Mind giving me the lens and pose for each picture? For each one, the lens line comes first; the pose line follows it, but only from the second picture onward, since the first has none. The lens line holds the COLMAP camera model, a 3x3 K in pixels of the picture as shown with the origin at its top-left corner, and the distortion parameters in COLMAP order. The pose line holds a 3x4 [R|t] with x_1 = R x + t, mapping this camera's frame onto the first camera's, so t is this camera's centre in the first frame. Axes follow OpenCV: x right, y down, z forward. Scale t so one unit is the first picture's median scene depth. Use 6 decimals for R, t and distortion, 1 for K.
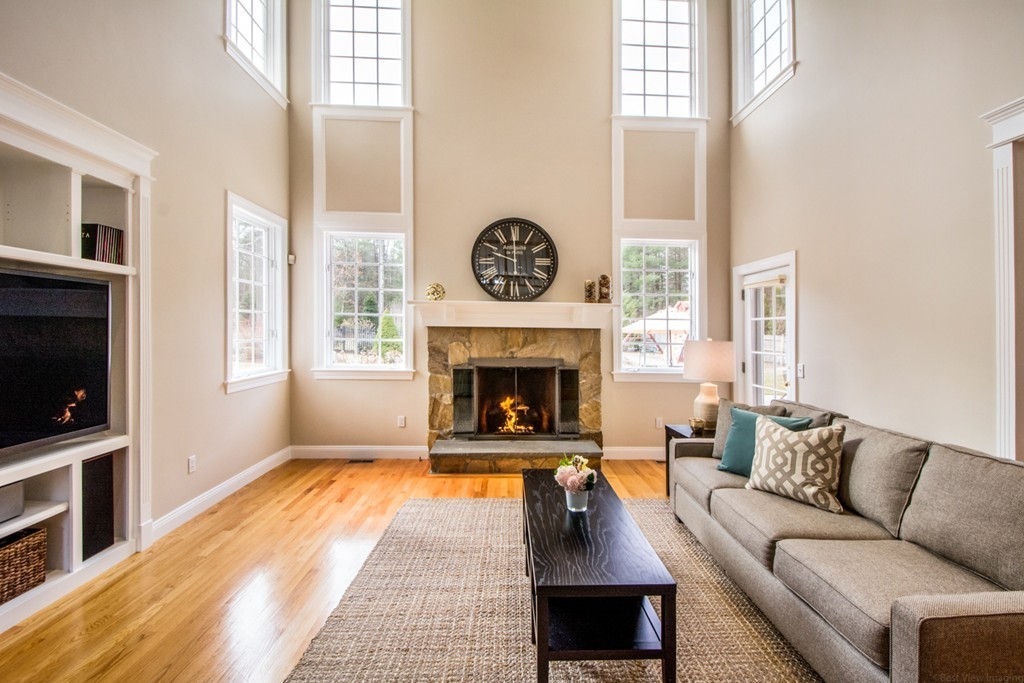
lens RADIAL K [[459.5, 0, 533.6], [0, 459.5, 333.6], [0, 0, 1]] dist [-0.002618, -0.003976]
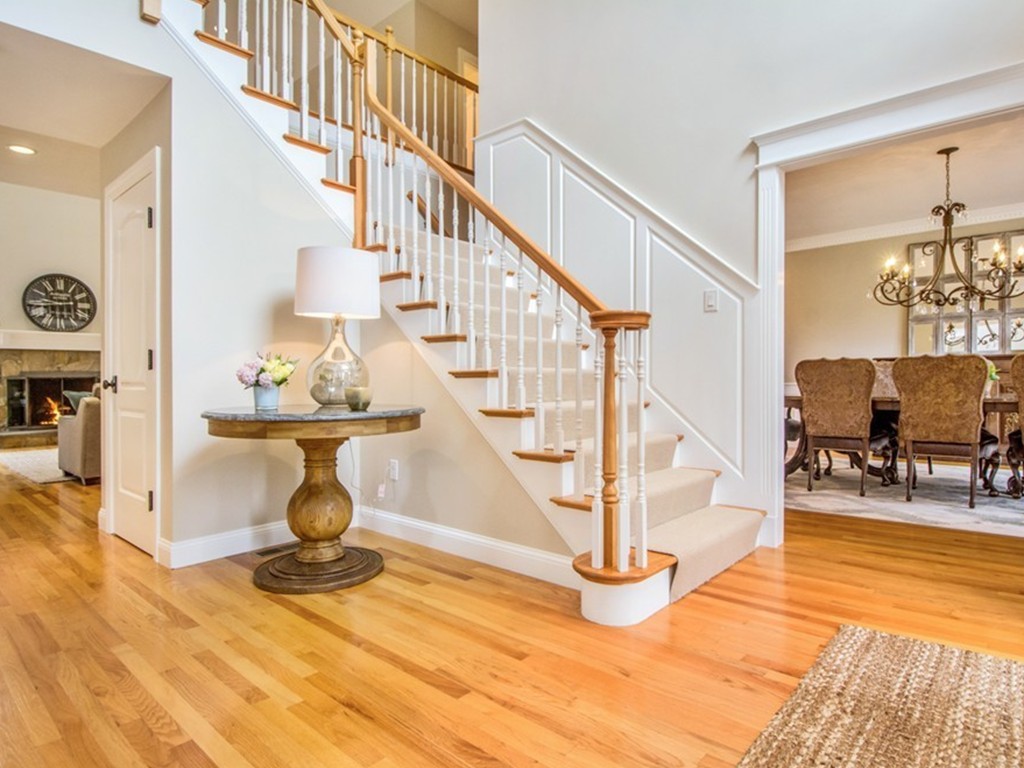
lens RADIAL K [[587.3, 0, 513.9], [0, 587.3, 367.0], [0, 0, 1]] dist [-0.002751, -0.001033]
pose [[0.719247, -0.002251, 0.694750, -0.297194], [0.004744, 0.999987, -0.001672, 0.049343], [-0.694738, 0.004499, 0.719249, -1.312657]]
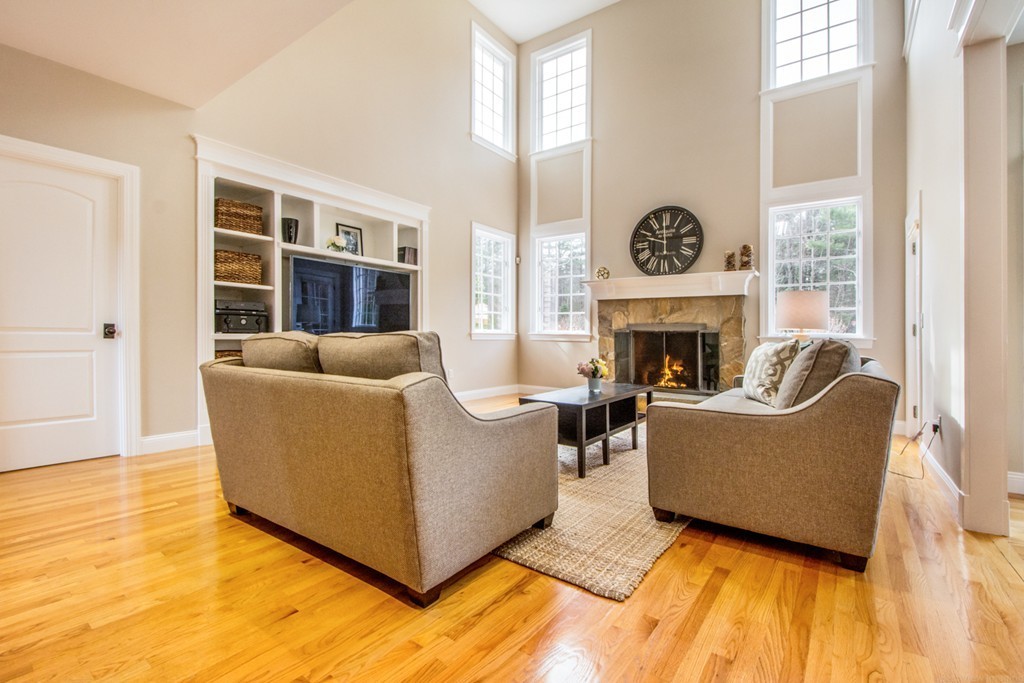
lens RADIAL K [[459.5, 0, 509.7], [0, 459.5, 341.3], [0, 0, 1]] dist [-0.002618, -0.003976]
pose [[0.768713, 0.007757, -0.639547, 0.417463], [-0.010638, 0.999943, -0.000659, 0.104555], [0.639506, 0.007310, 0.768751, -0.177551]]
